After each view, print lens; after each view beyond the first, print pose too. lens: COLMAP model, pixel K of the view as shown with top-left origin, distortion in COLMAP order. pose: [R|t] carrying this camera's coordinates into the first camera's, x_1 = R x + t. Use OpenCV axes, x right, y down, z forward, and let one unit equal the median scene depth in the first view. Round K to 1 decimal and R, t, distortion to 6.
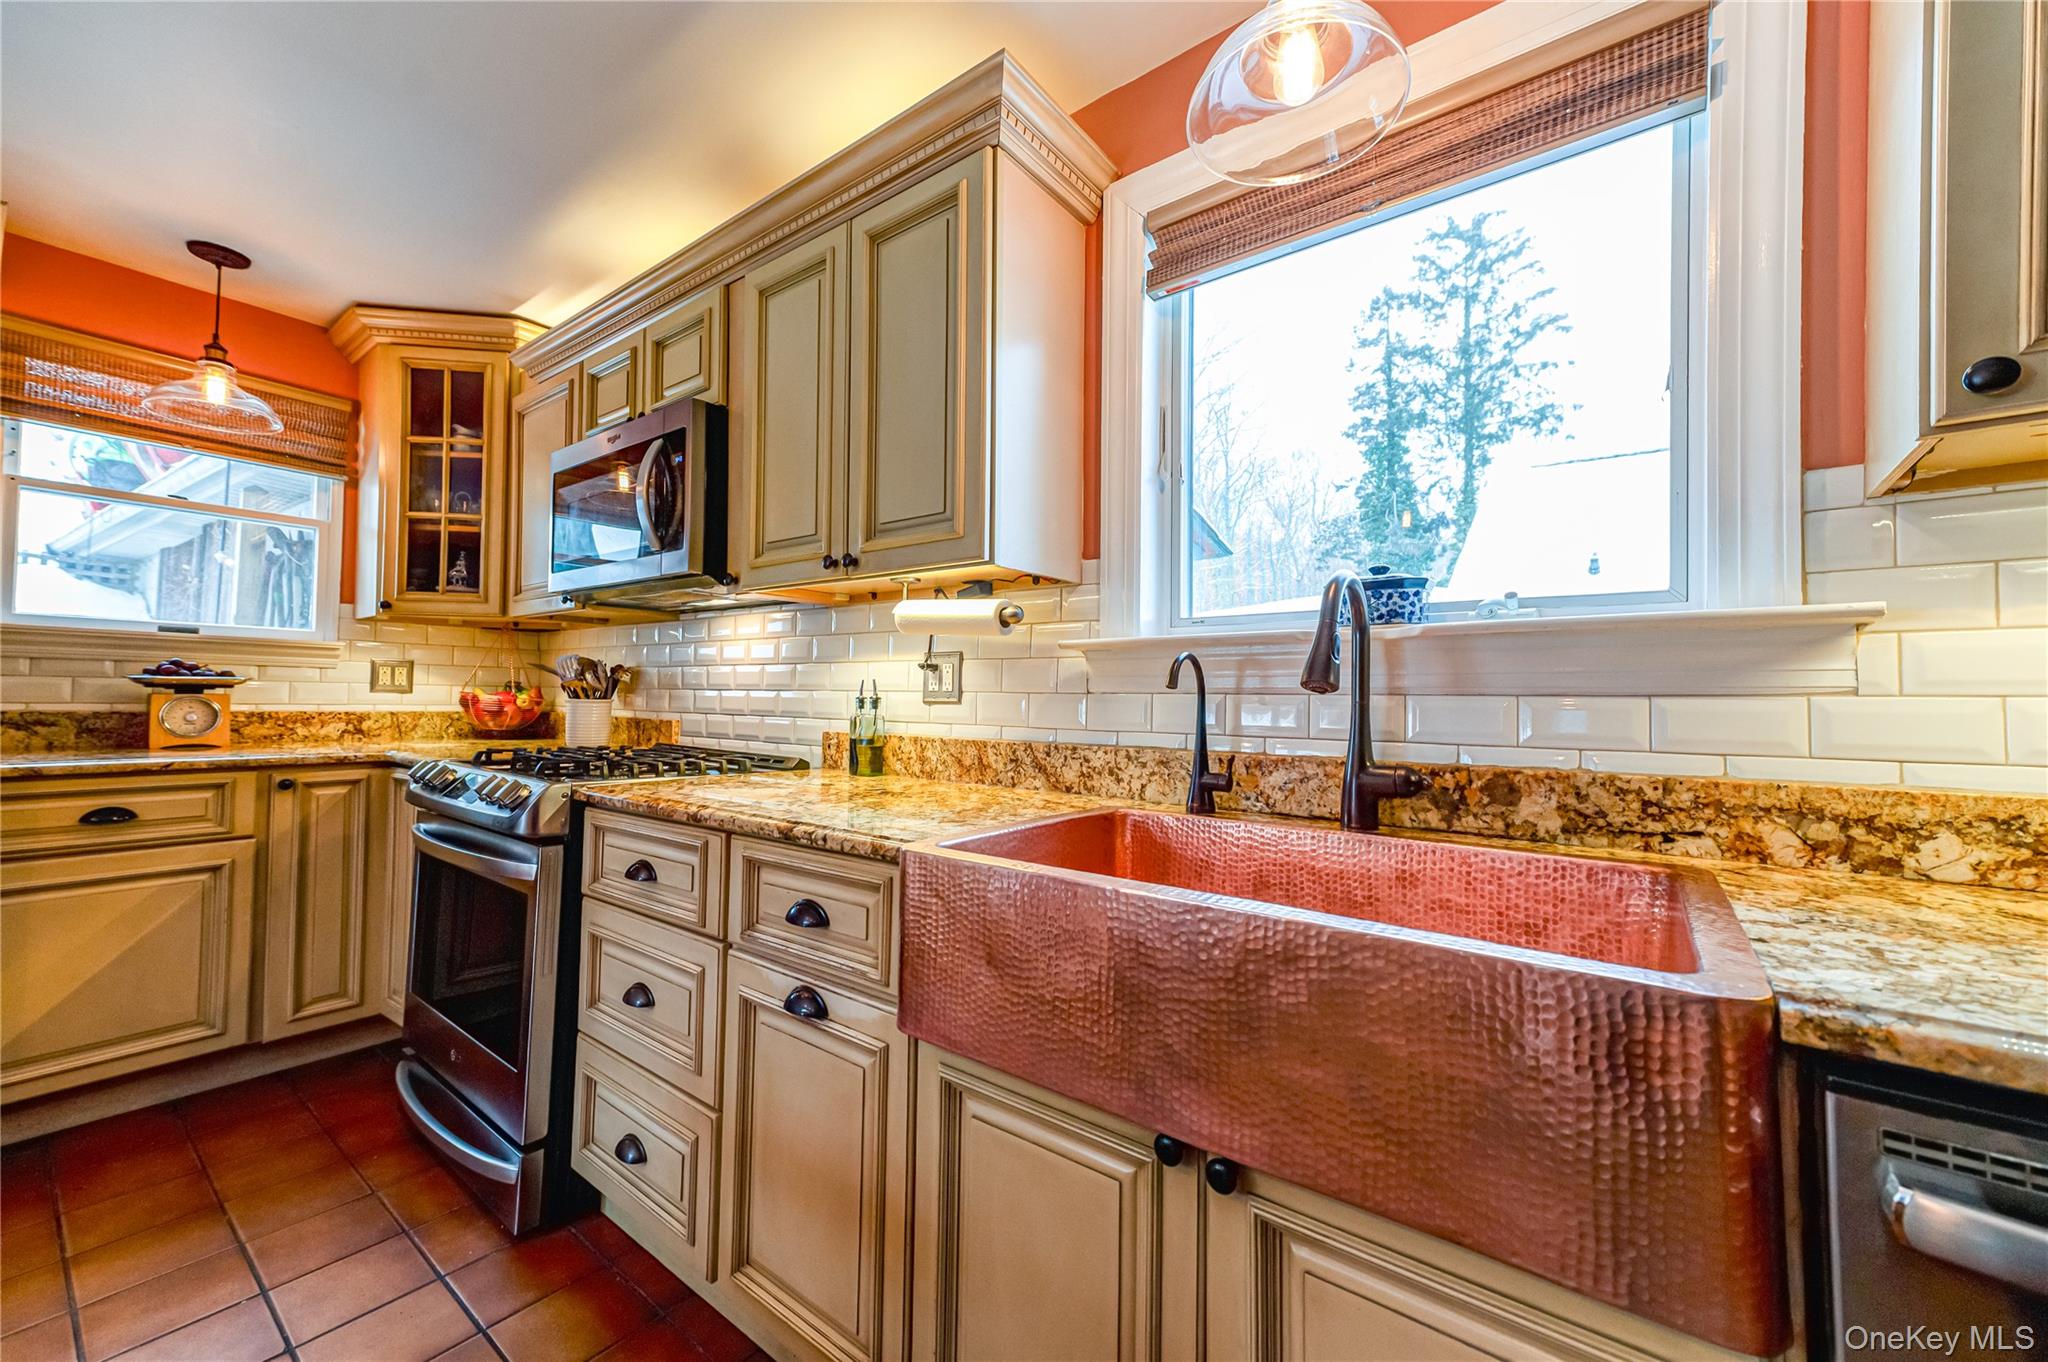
lens RADIAL K [[791.2, 0, 1029.1], [0, 791.2, 680.0], [0, 0, 1]] dist [0.015668, 0.000128]
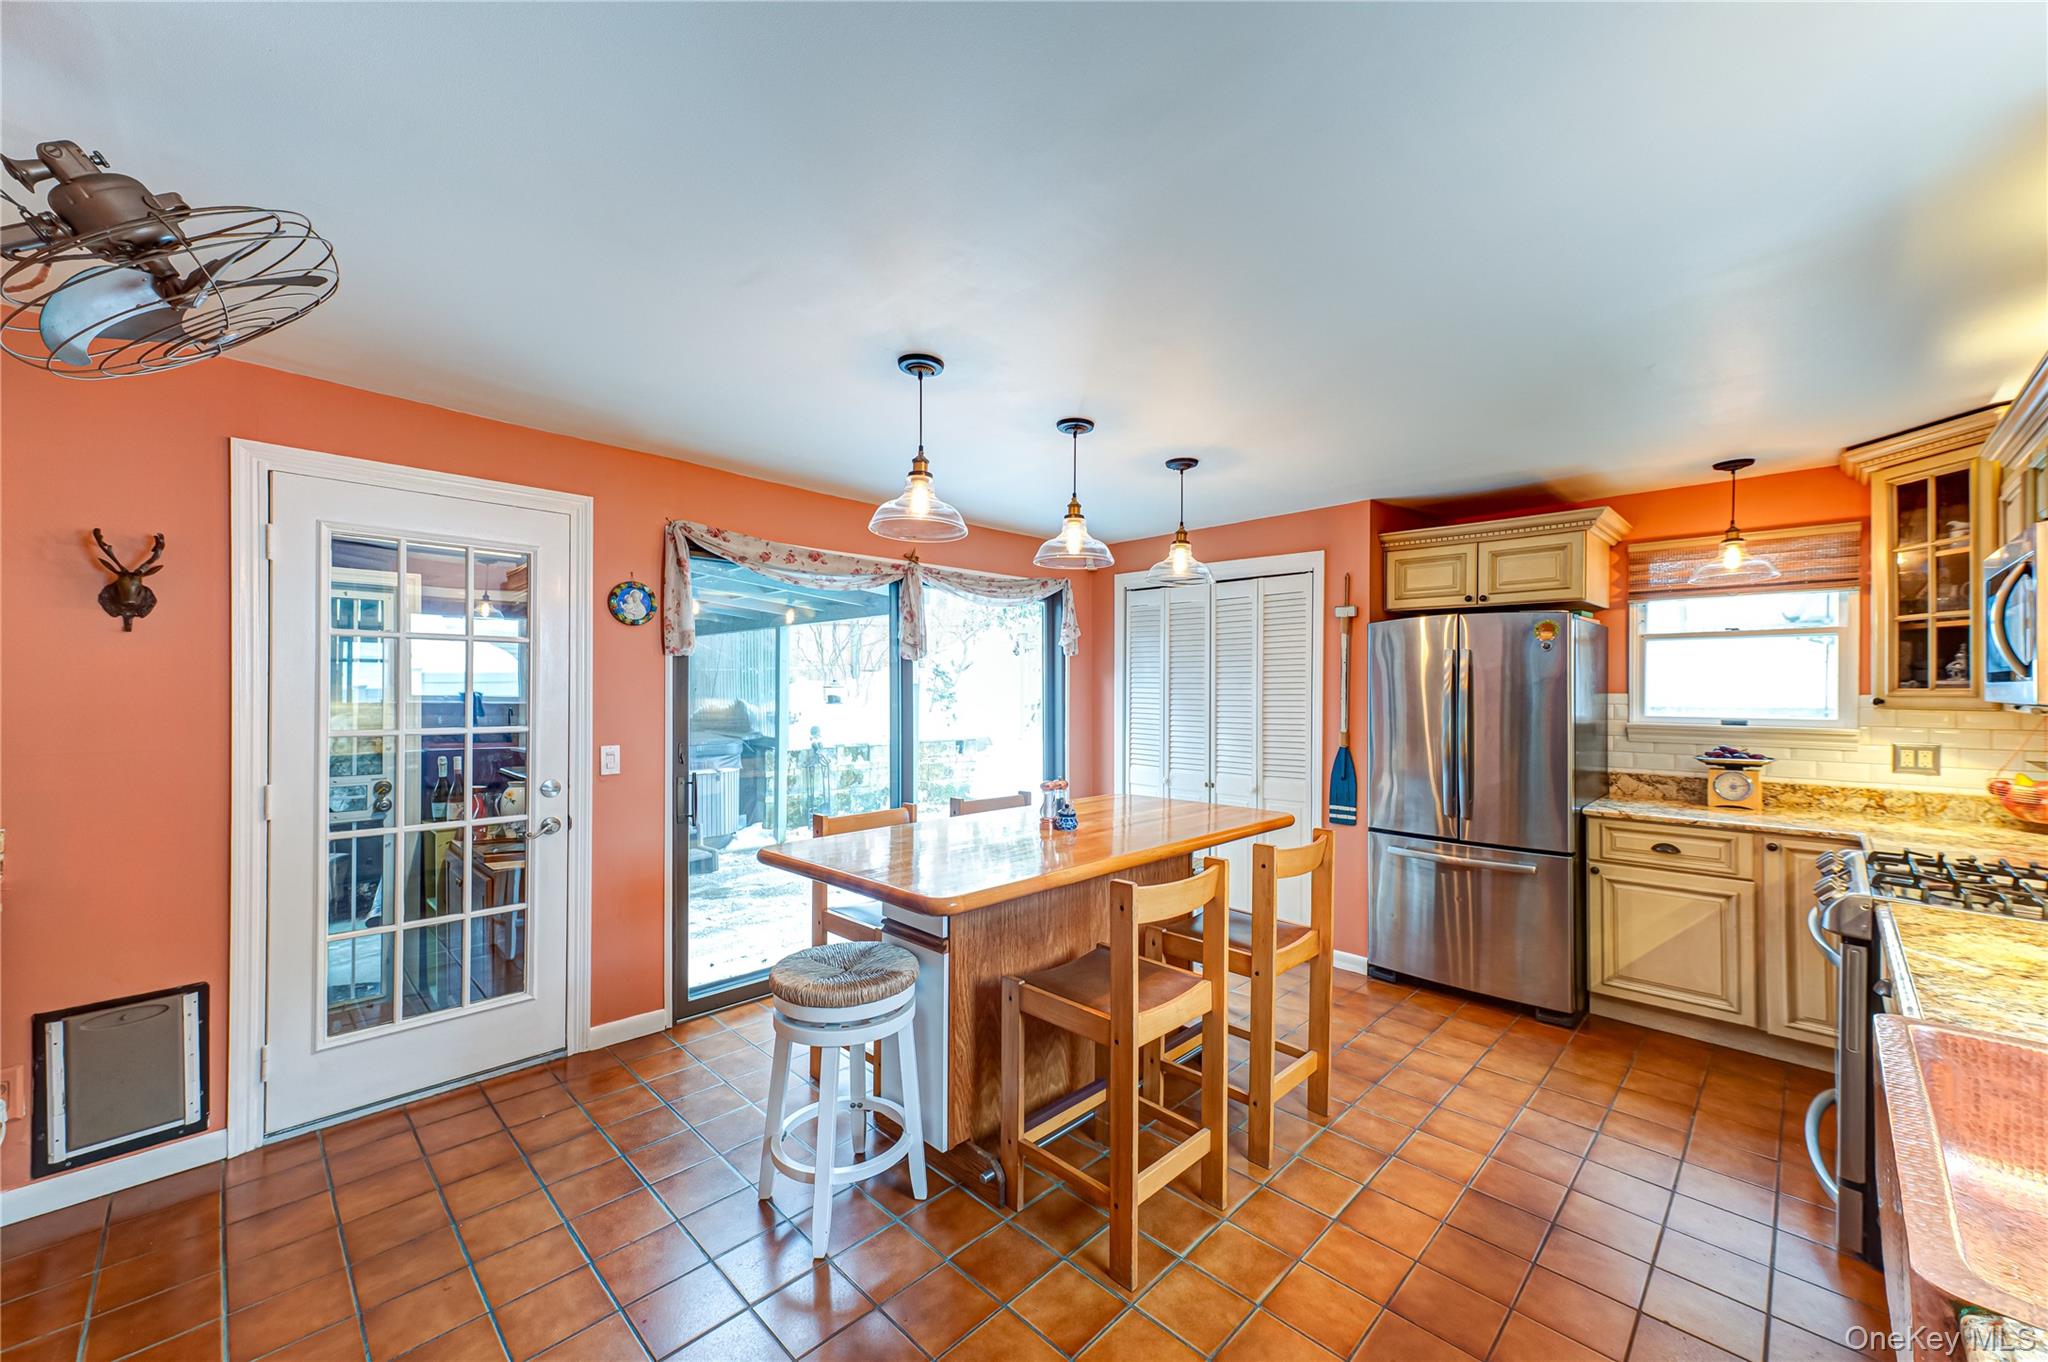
lens RADIAL K [[791.2, 0, 1027.4], [0, 791.2, 689.1], [0, 0, 1]] dist [0.015668, 0.000128]
pose [[-0.126644, -0.016064, -0.991818, 0.783820], [0.020912, 0.999603, -0.018860, -0.185296], [0.991728, -0.023129, -0.126257, -0.091030]]
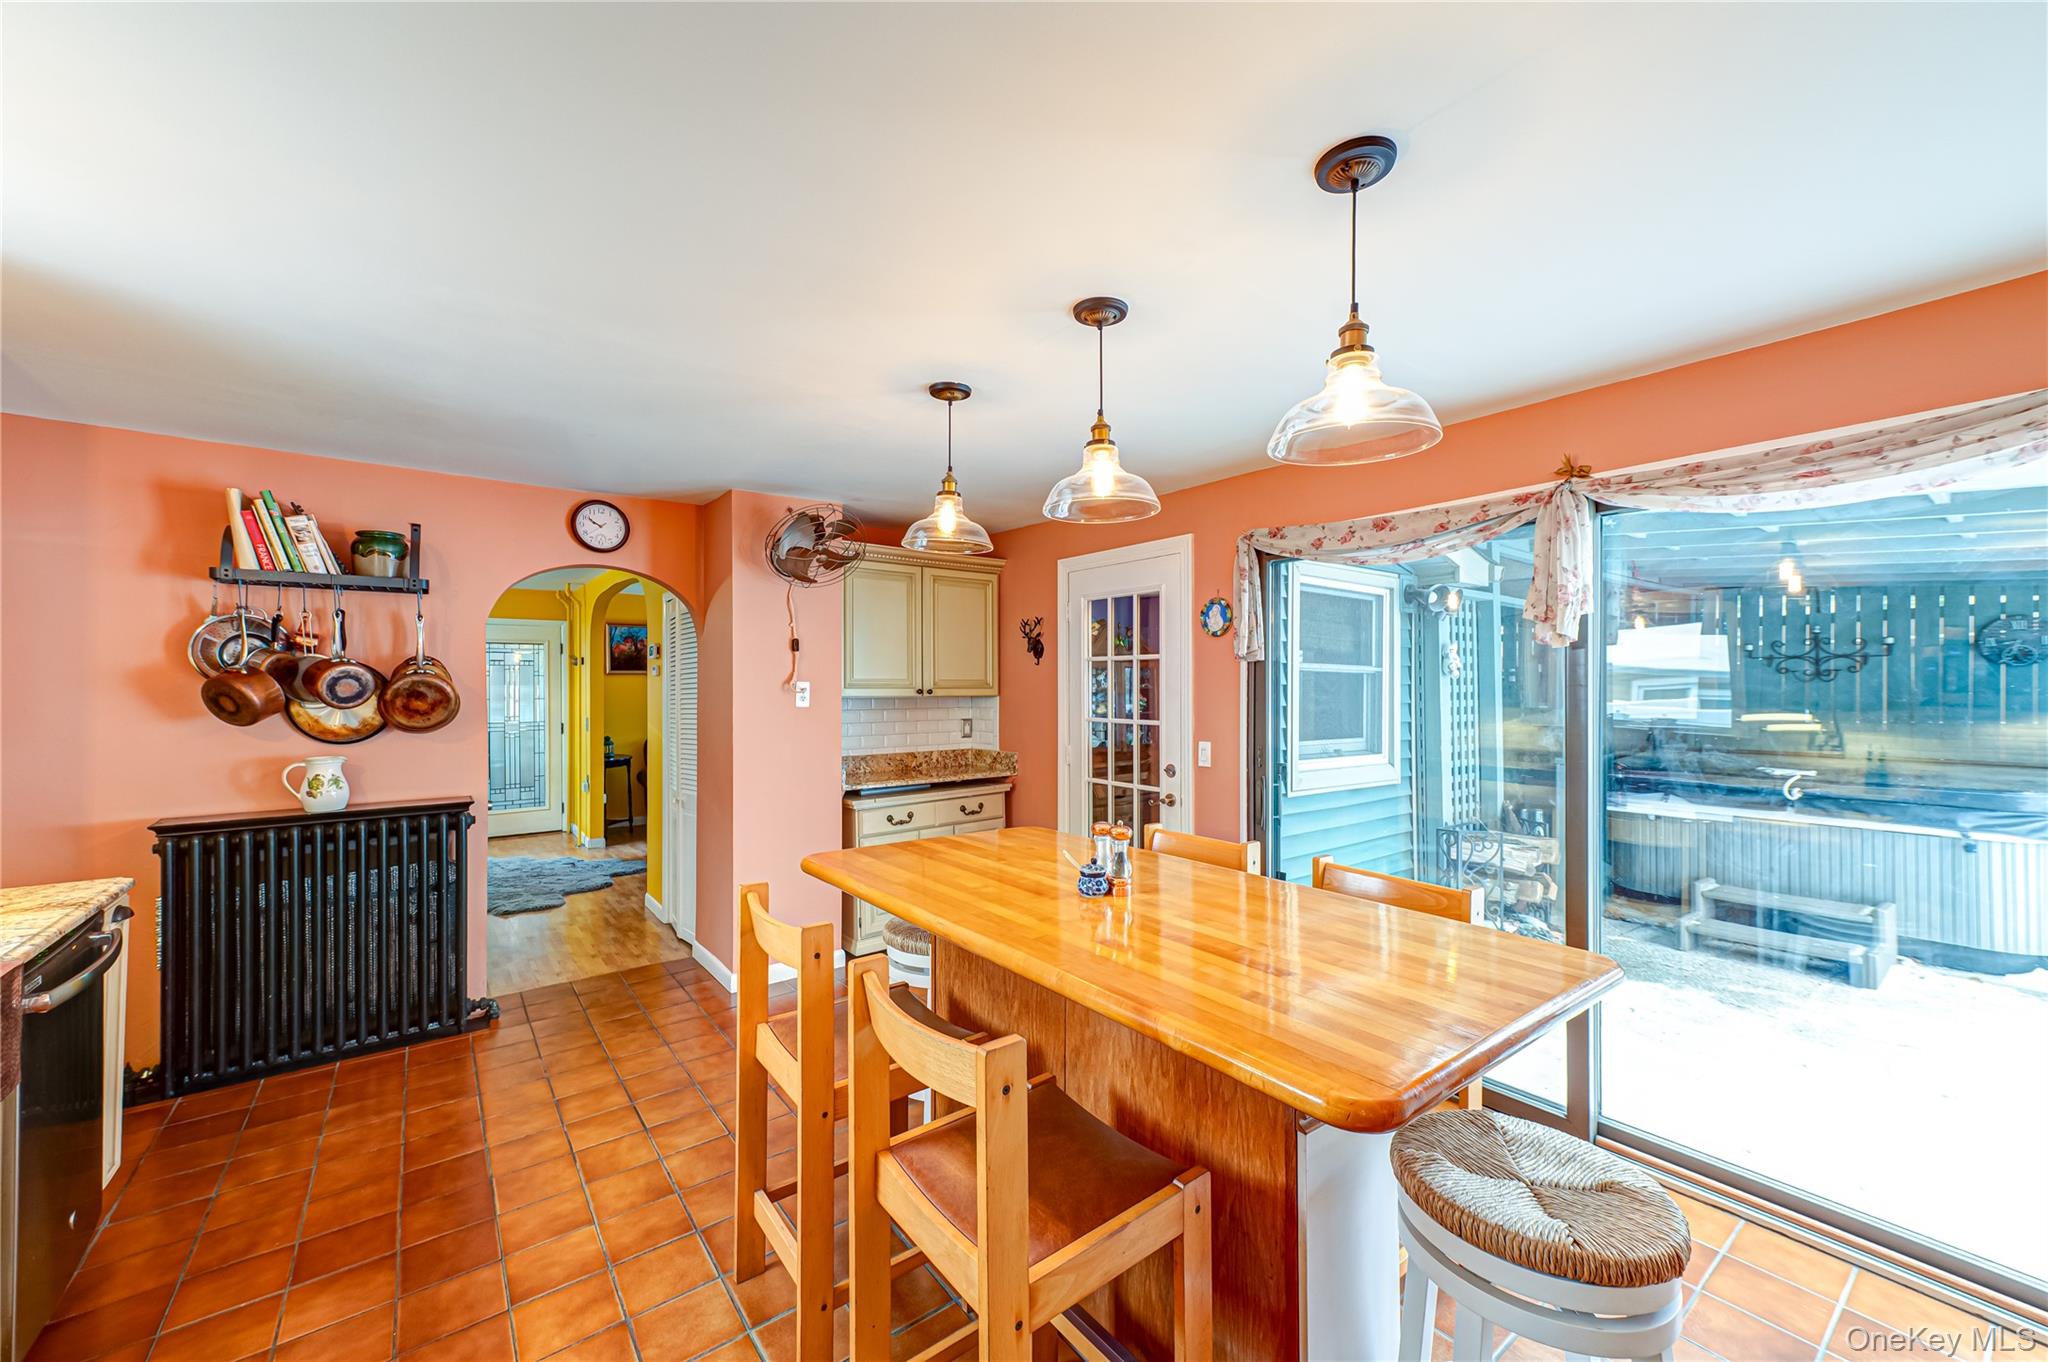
lens RADIAL K [[791.2, 0, 1029.4], [0, 791.2, 687.7], [0, 0, 1]] dist [0.015668, 0.000128]
pose [[-0.964040, -0.017825, 0.265158, -1.097389], [-0.024049, 0.999506, -0.020244, -0.201221], [-0.264666, -0.025893, -0.963992, 0.937063]]
